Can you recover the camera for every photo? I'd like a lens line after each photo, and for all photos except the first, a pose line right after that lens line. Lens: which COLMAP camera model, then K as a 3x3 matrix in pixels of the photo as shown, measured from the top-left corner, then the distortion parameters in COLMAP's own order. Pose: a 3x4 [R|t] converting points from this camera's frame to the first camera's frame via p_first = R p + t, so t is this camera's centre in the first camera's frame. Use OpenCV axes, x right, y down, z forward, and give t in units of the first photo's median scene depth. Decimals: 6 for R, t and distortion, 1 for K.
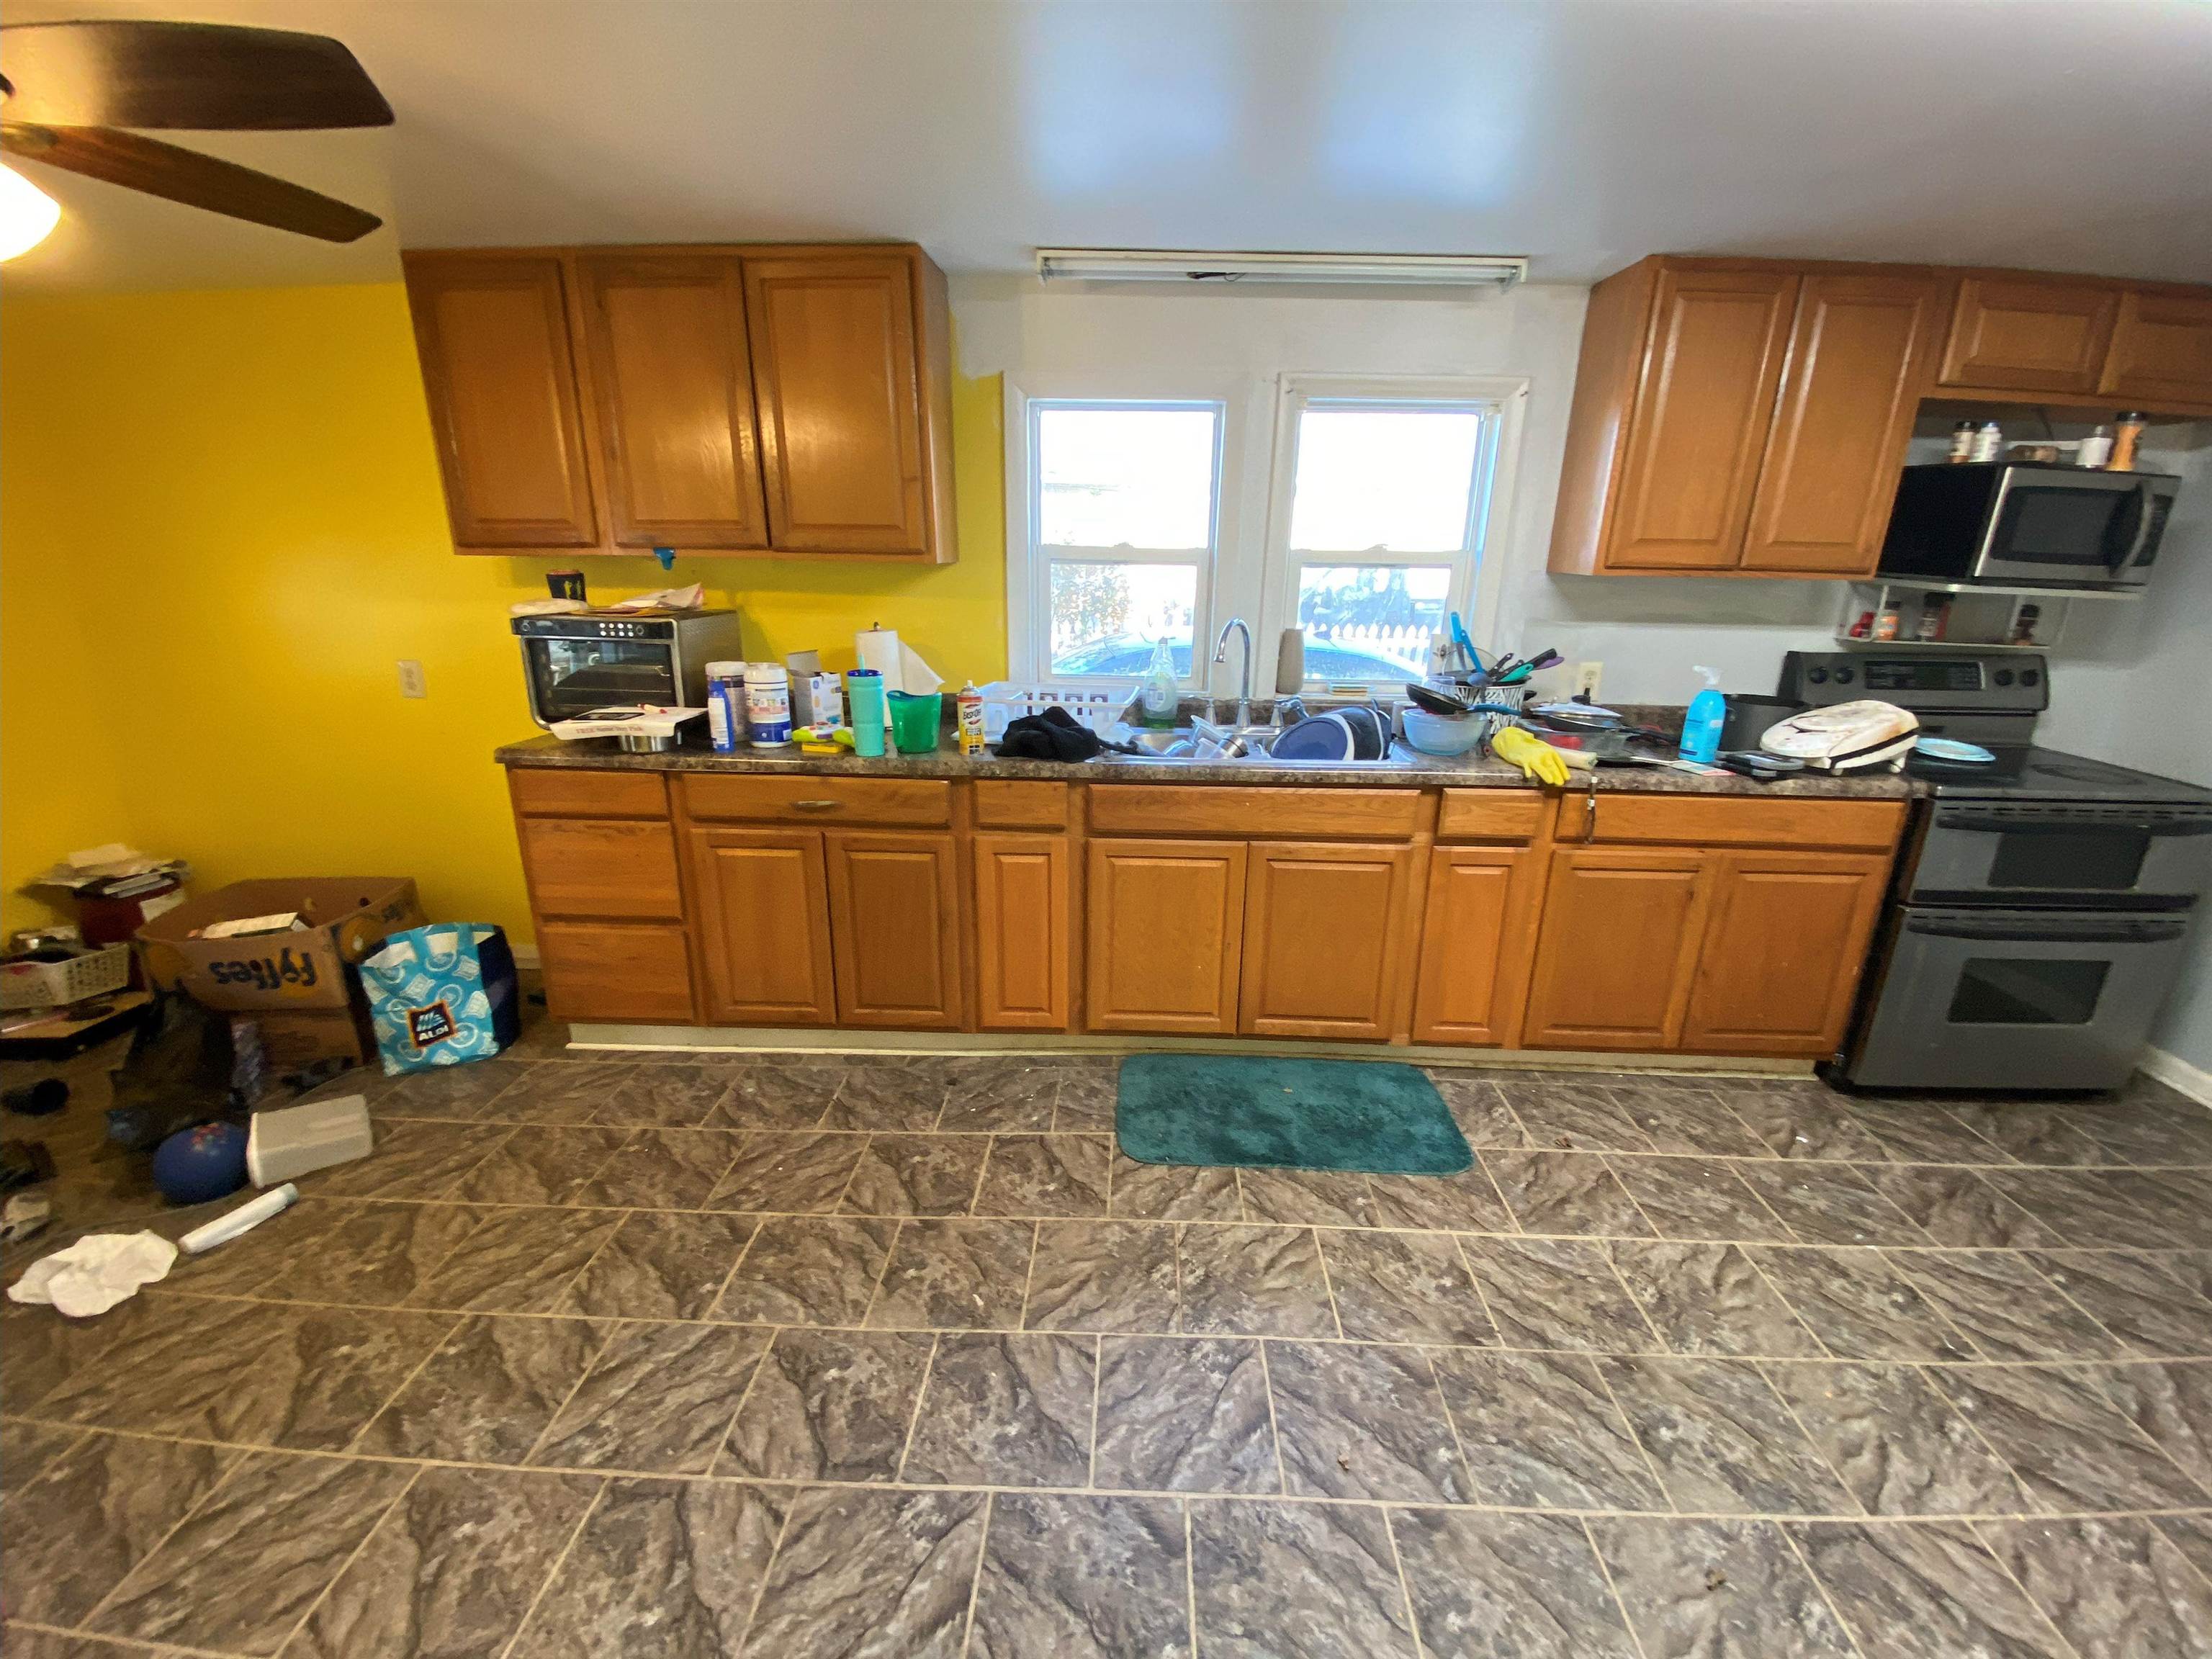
lens RADIAL K [[947.4, 0, 1113.7], [0, 947.4, 850.0], [0, 0, 1]] dist [-0.010111, -0.005869]
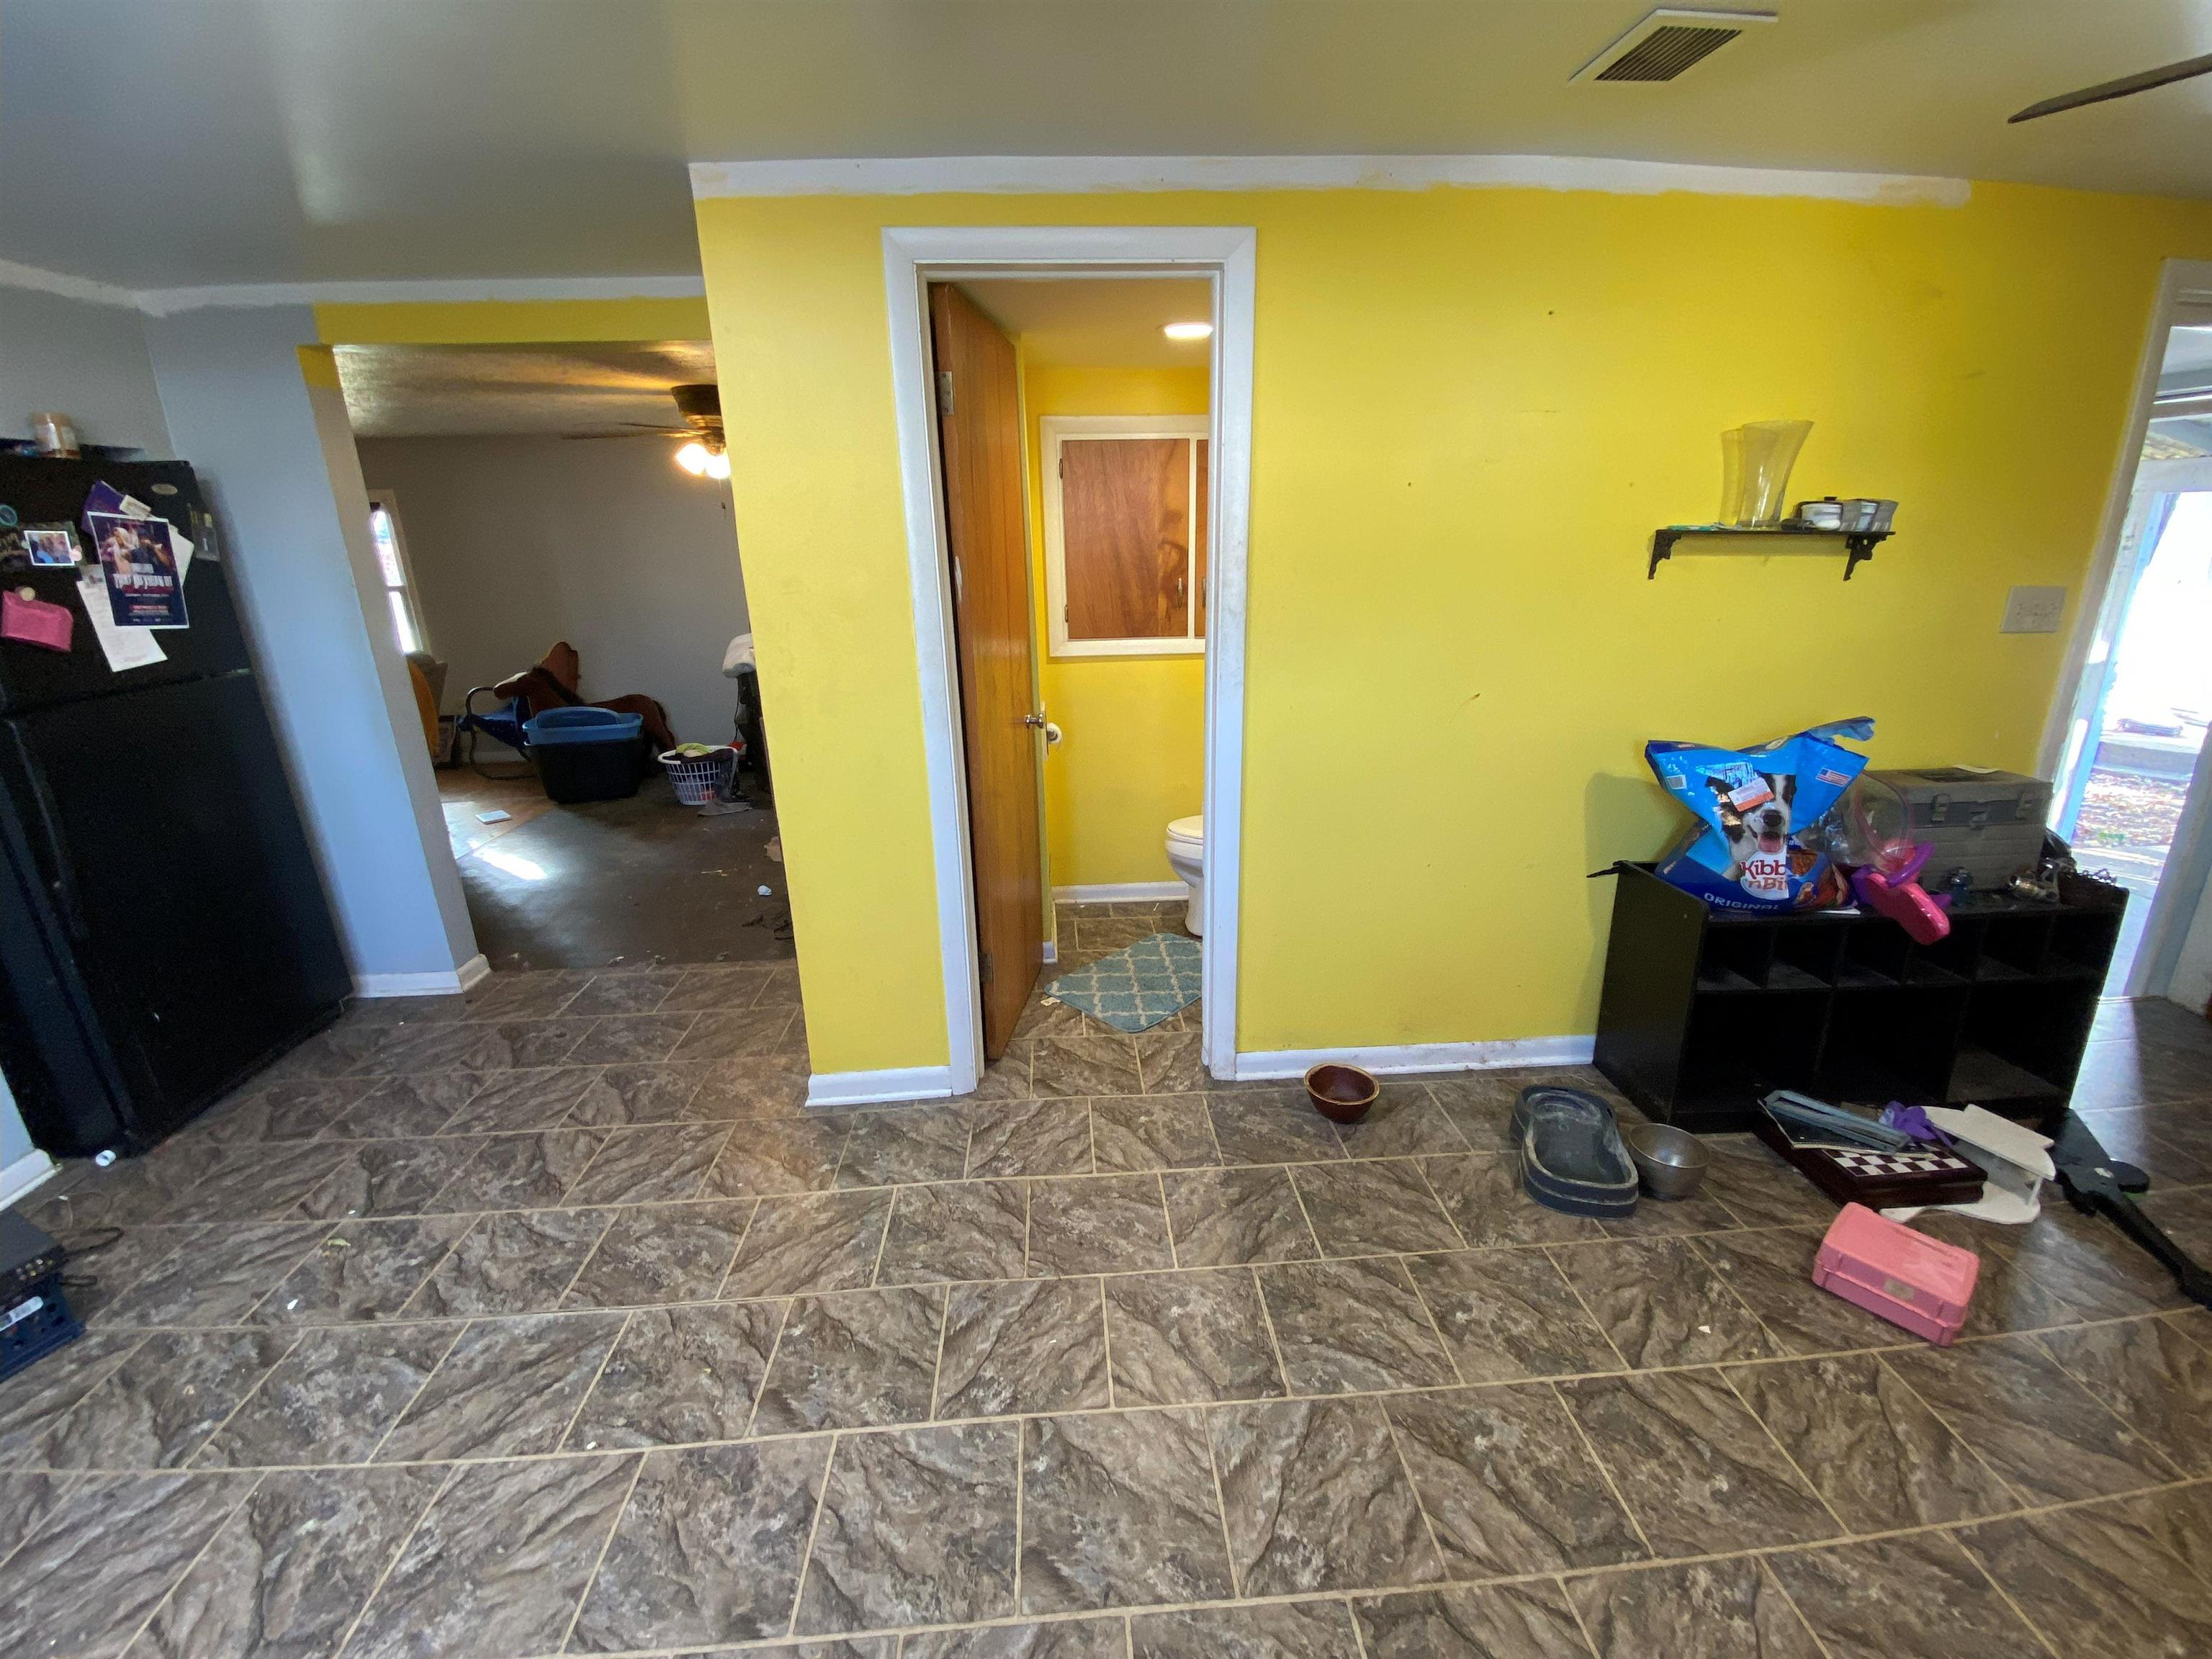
lens RADIAL K [[947.4, 0, 1118.5], [0, 947.4, 835.6], [0, 0, 1]] dist [-0.010111, -0.005869]
pose [[-0.994265, 0.032924, -0.101747, 0.048863], [-0.029687, 0.829059, 0.558373, -0.407795], [0.102738, 0.558192, -0.823327, 1.330823]]
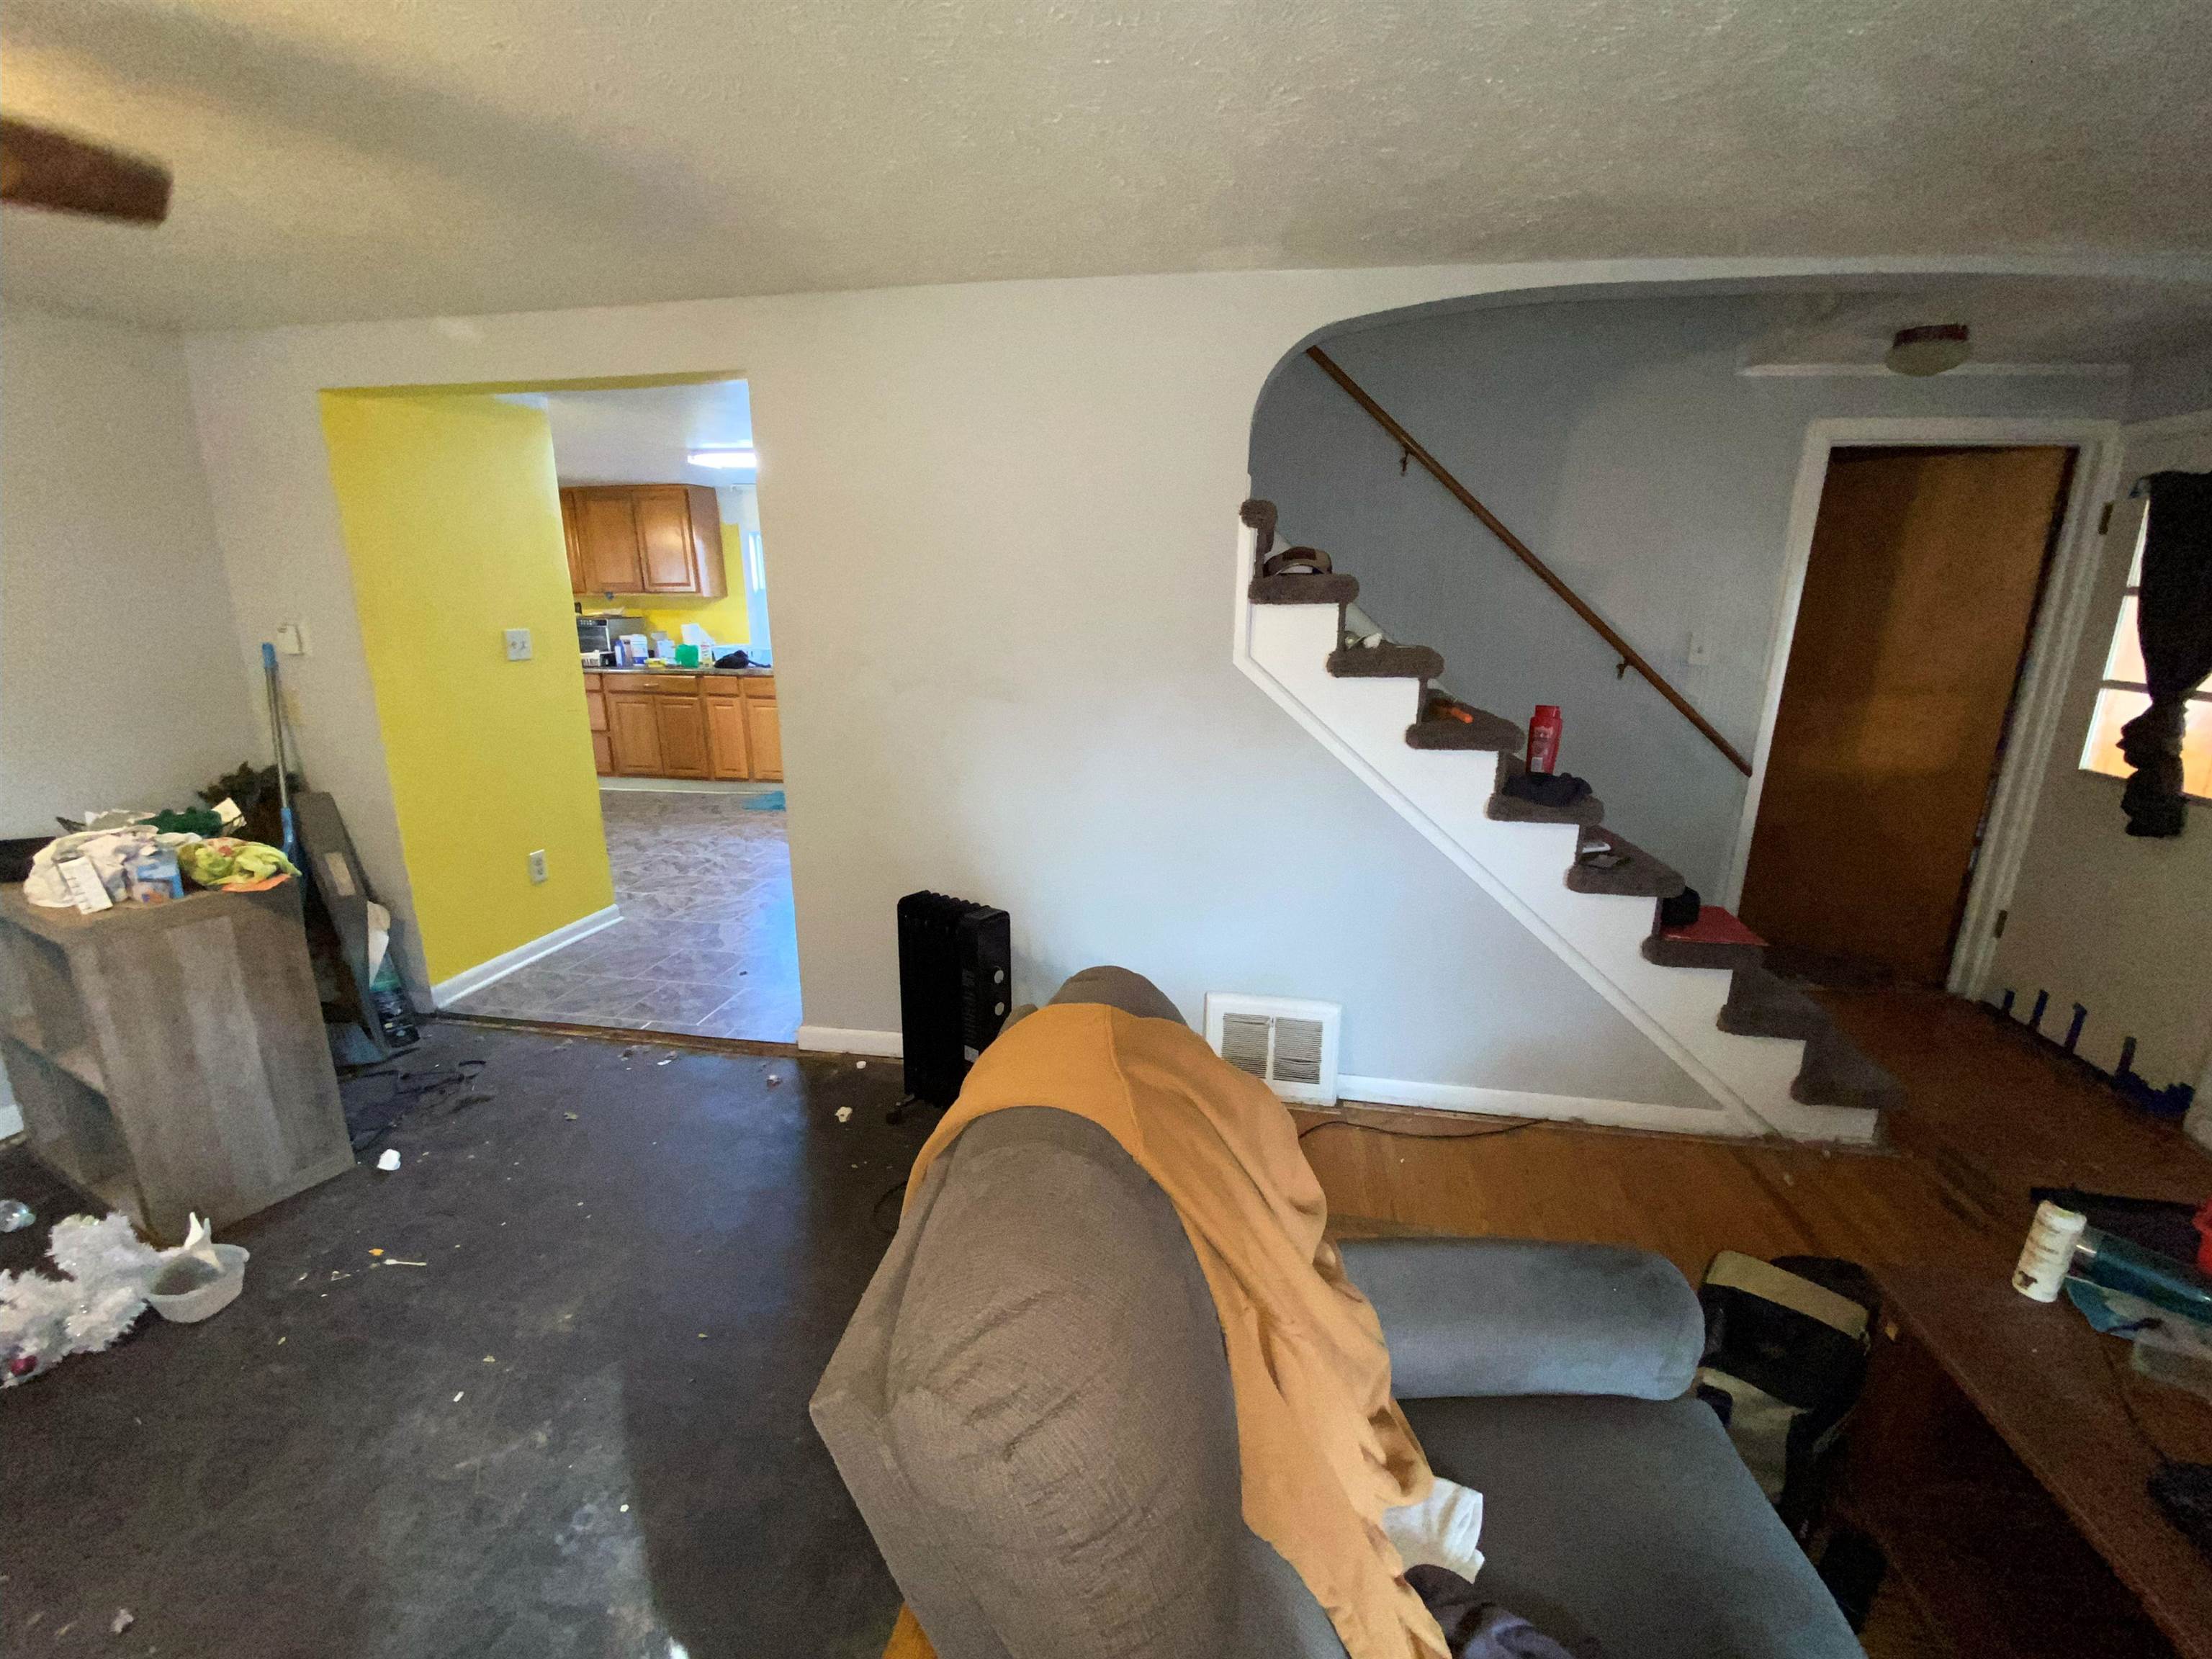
lens RADIAL K [[947.4, 0, 1112.7], [0, 947.4, 826.3], [0, 0, 1]] dist [-0.010111, -0.005869]
pose [[0.991217, 0.022593, -0.130301, 2.249232], [-0.030499, 0.997792, -0.059006, 0.781930], [0.128680, 0.062462, 0.989717, -2.449211]]
